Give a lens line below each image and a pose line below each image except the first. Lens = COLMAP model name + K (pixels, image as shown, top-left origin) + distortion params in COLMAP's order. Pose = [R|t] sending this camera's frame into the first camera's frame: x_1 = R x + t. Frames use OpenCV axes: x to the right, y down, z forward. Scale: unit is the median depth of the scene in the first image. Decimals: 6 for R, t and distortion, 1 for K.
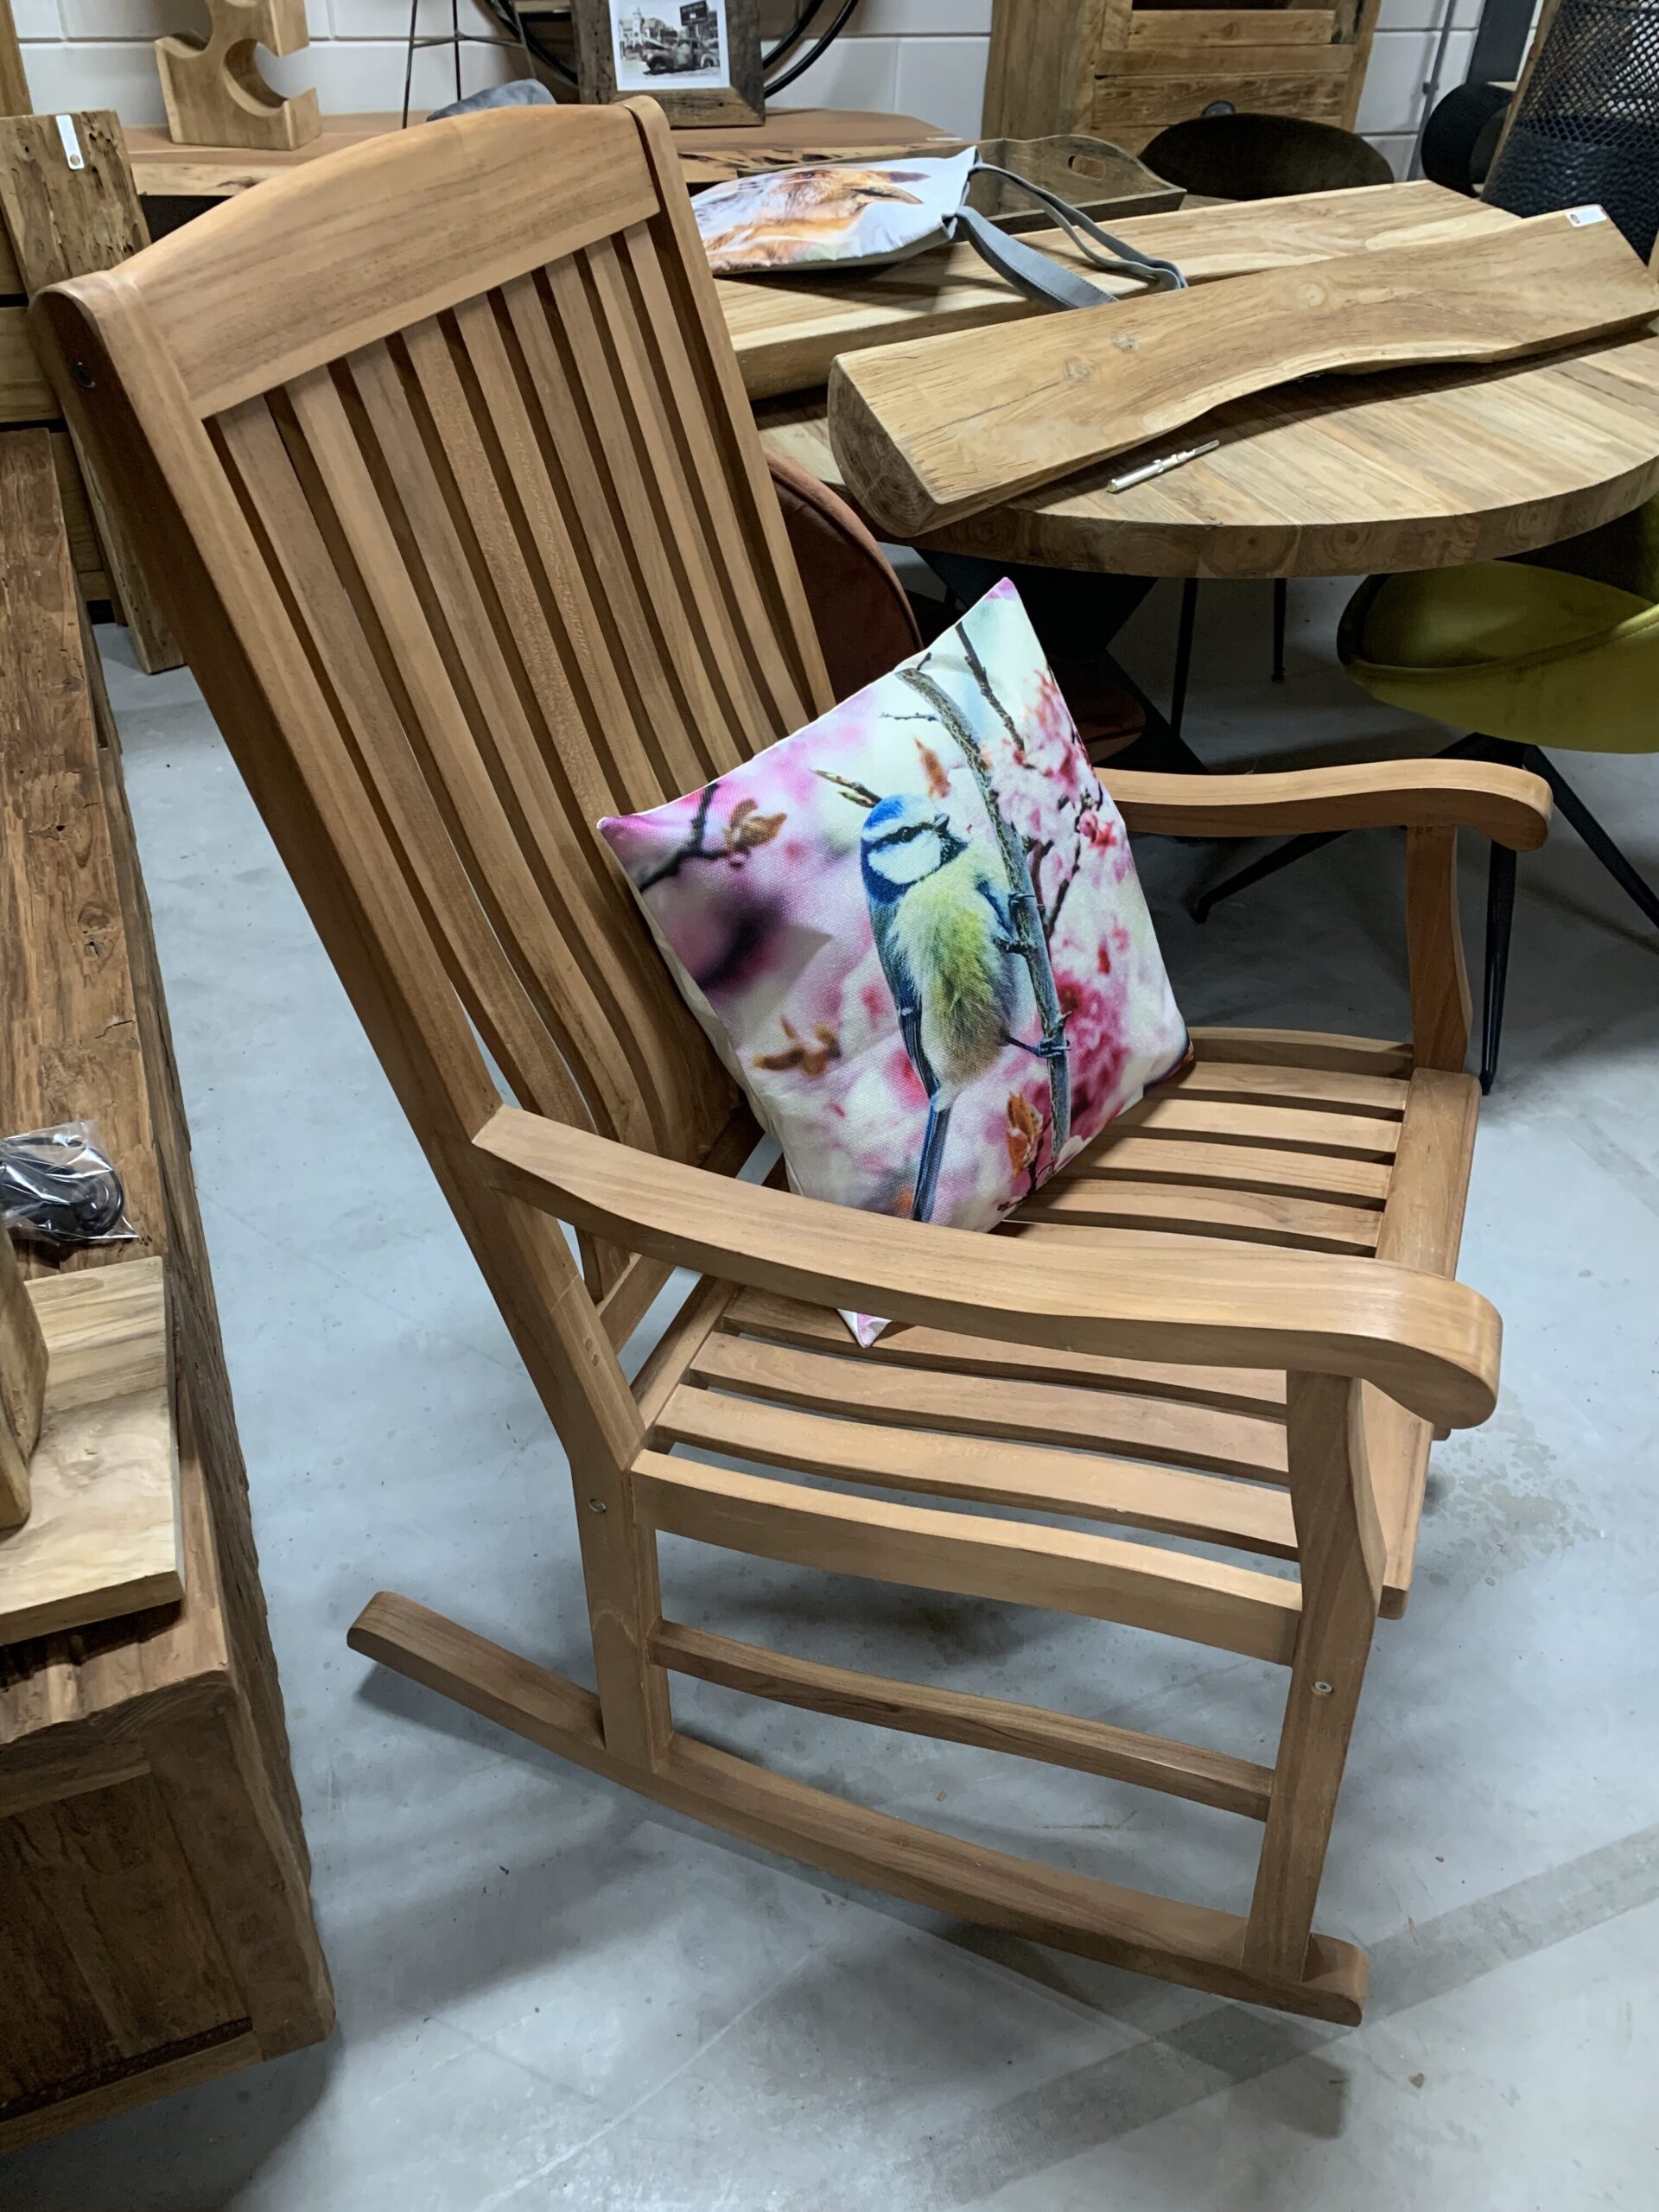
lens RADIAL K [[1700.4, 0, 829.5], [0, 1700.4, 1106.0], [0, 0, 1]] dist [0.008777, 0.000799]
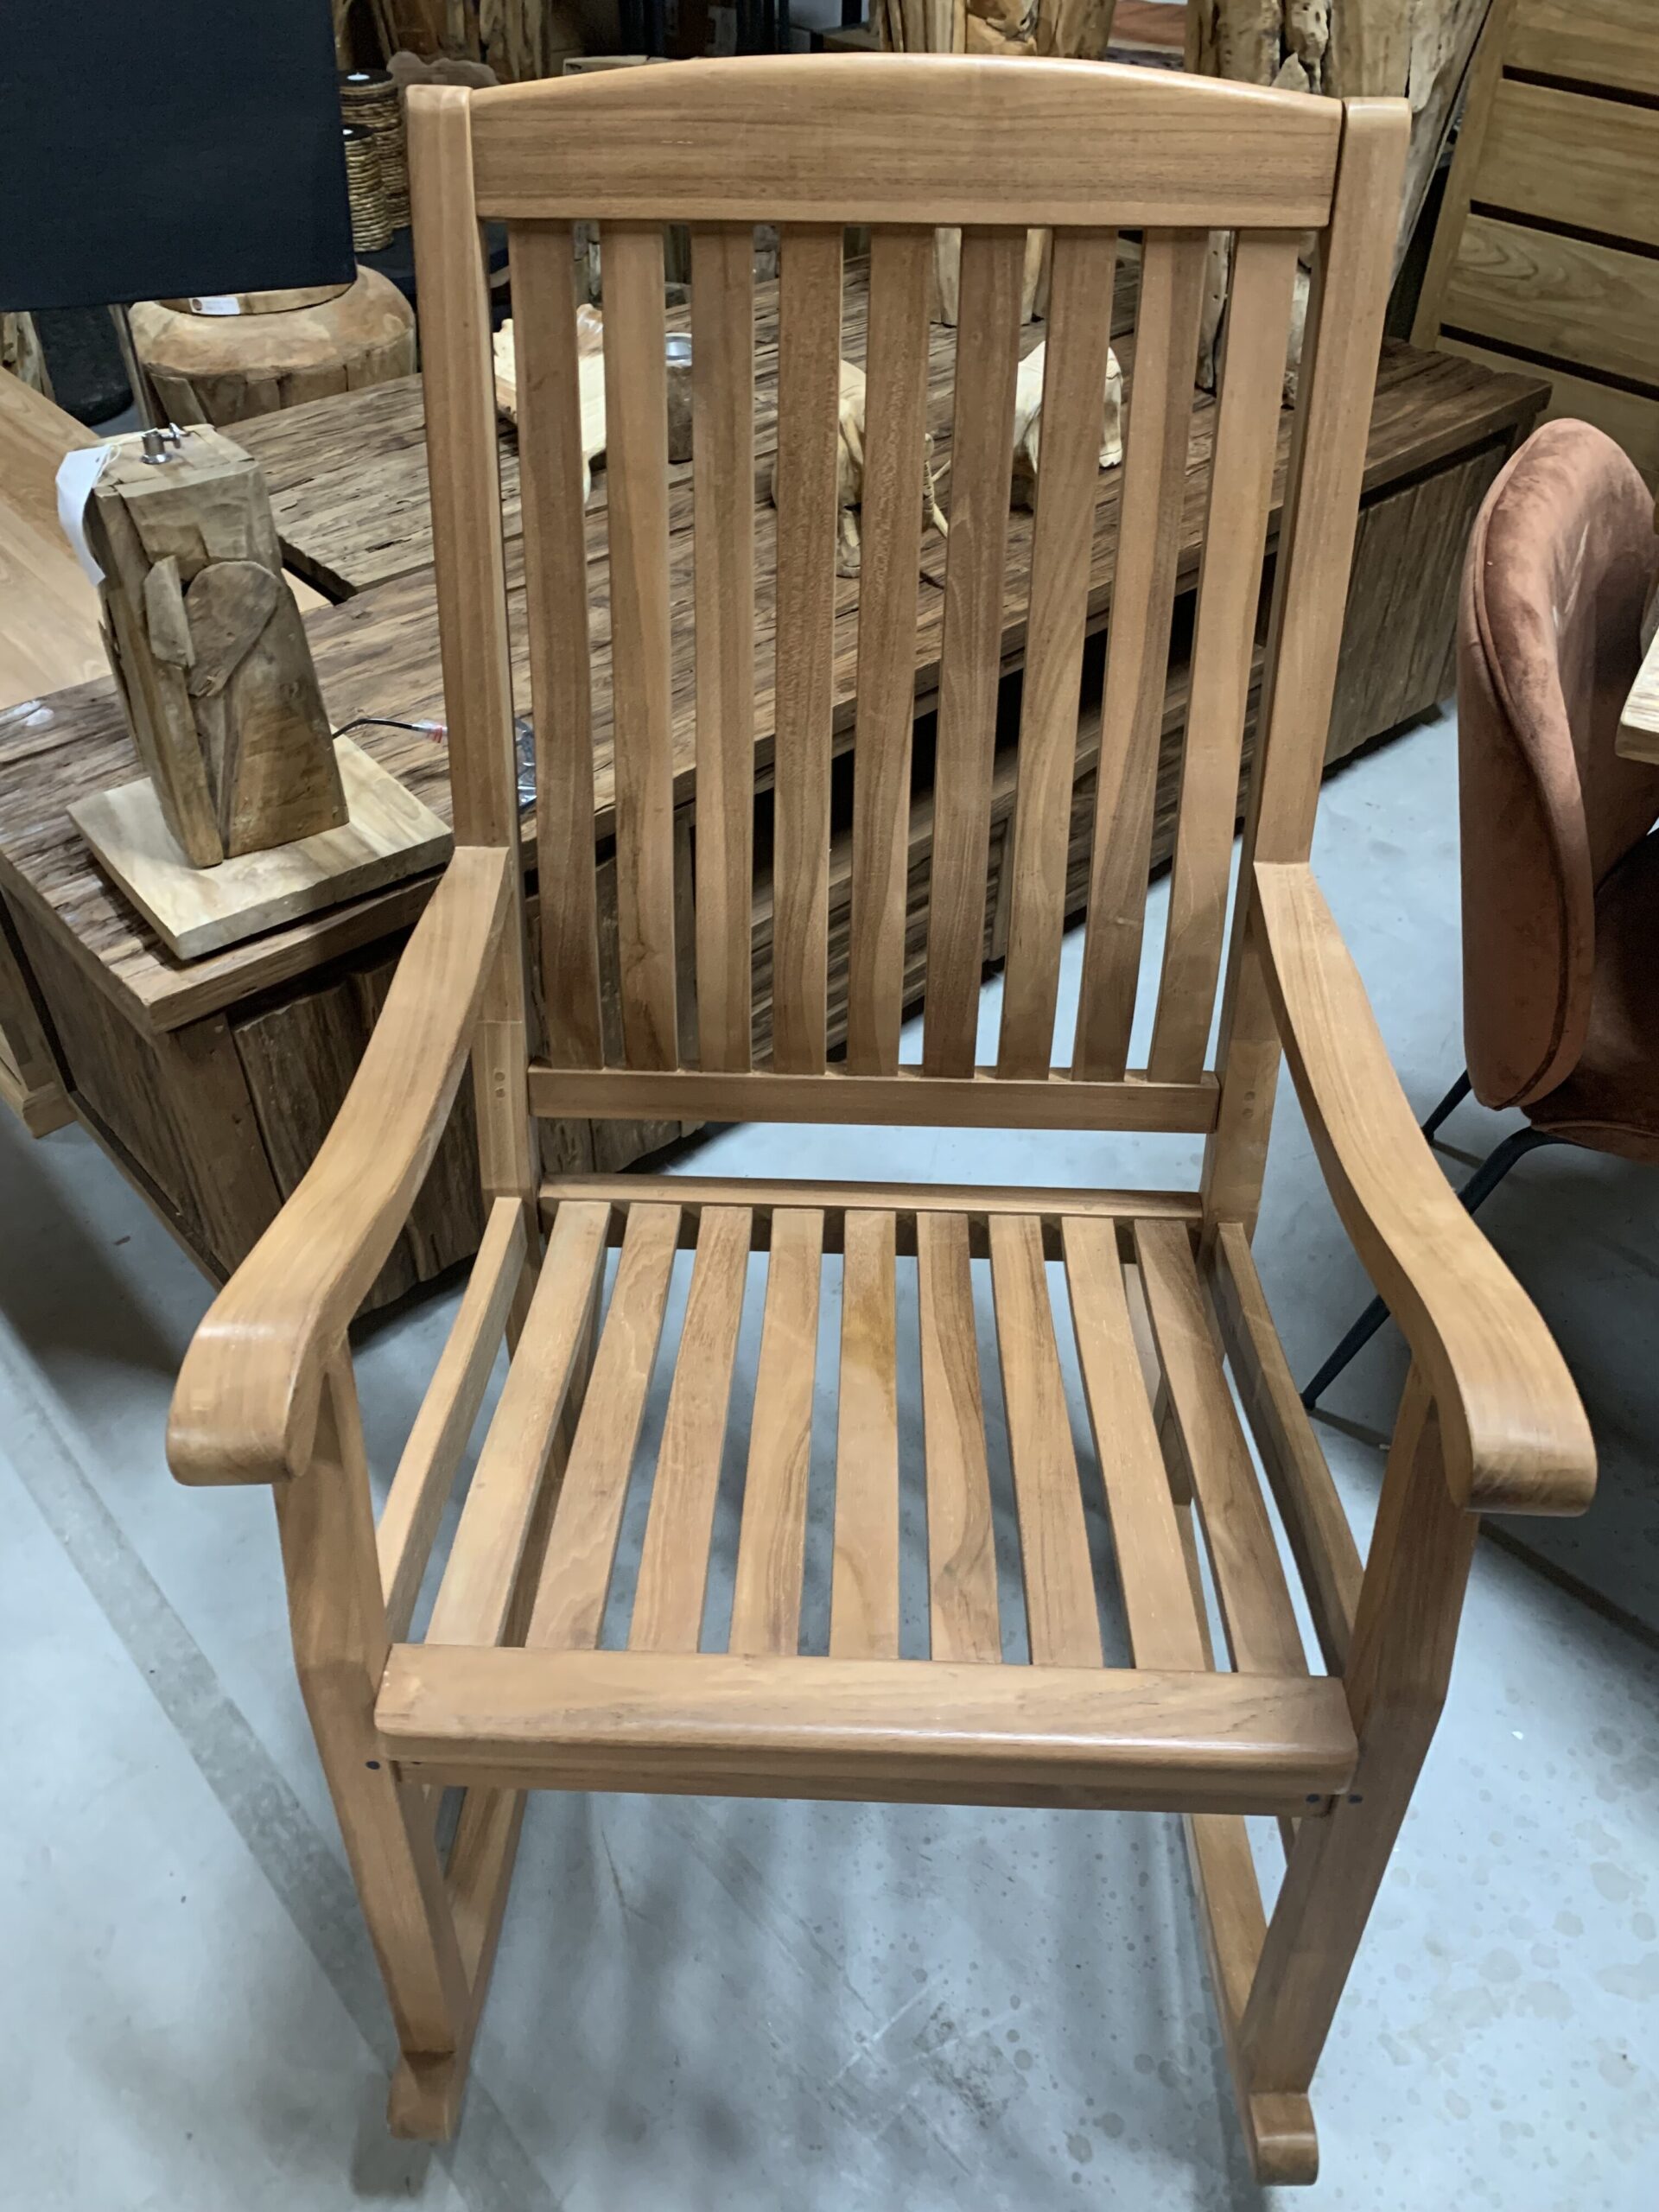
lens RADIAL K [[1694.5, 0, 820.4], [0, 1694.5, 1120.6], [0, 0, 1]] dist [0.015128, -0.004998]
pose [[0.327523, 0.611072, -0.720638, 0.710105], [-0.589182, 0.728344, 0.349829, -0.338432], [0.738643, 0.310010, 0.598582, 0.424237]]
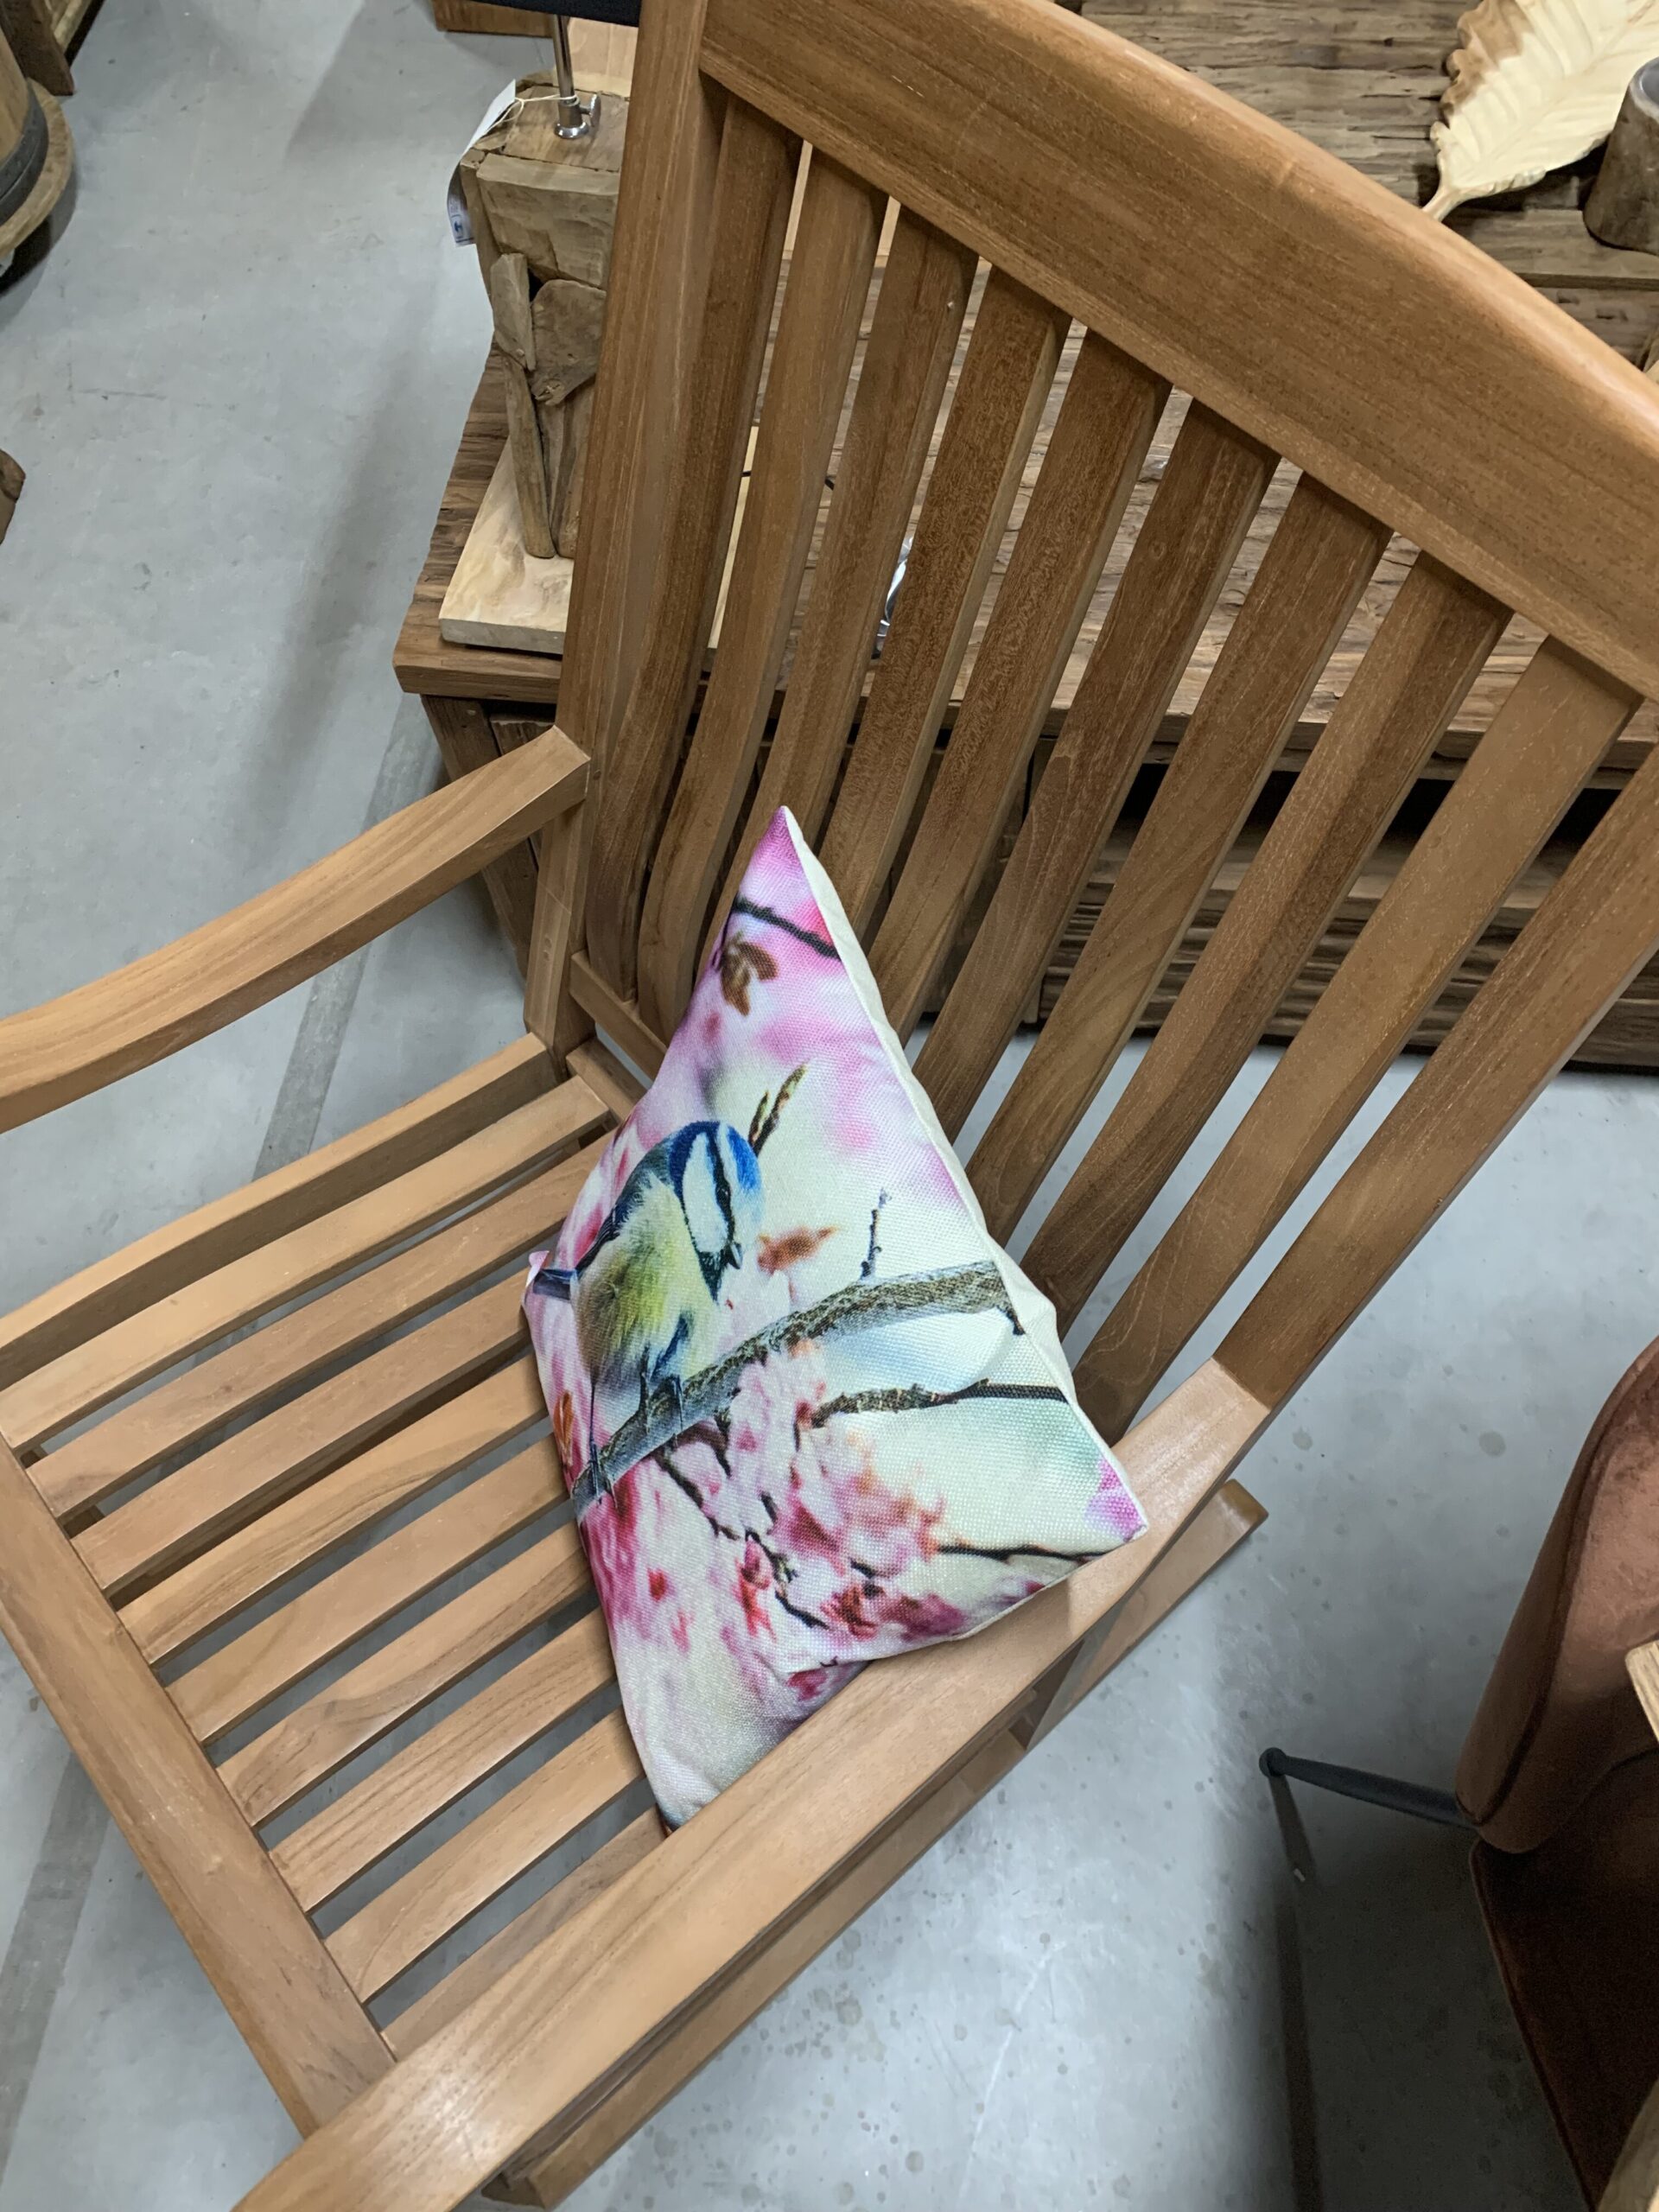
lens RADIAL K [[1667.4, 0, 873.4], [0, 1667.4, 1076.5], [0, 0, 1]] dist [0.101503, -0.155593]
pose [[-0.462374, 0.749527, -0.473730, 0.305796], [-0.567582, 0.160277, 0.807565, -0.755803], [0.681220, 0.642278, 0.351310, 0.732673]]
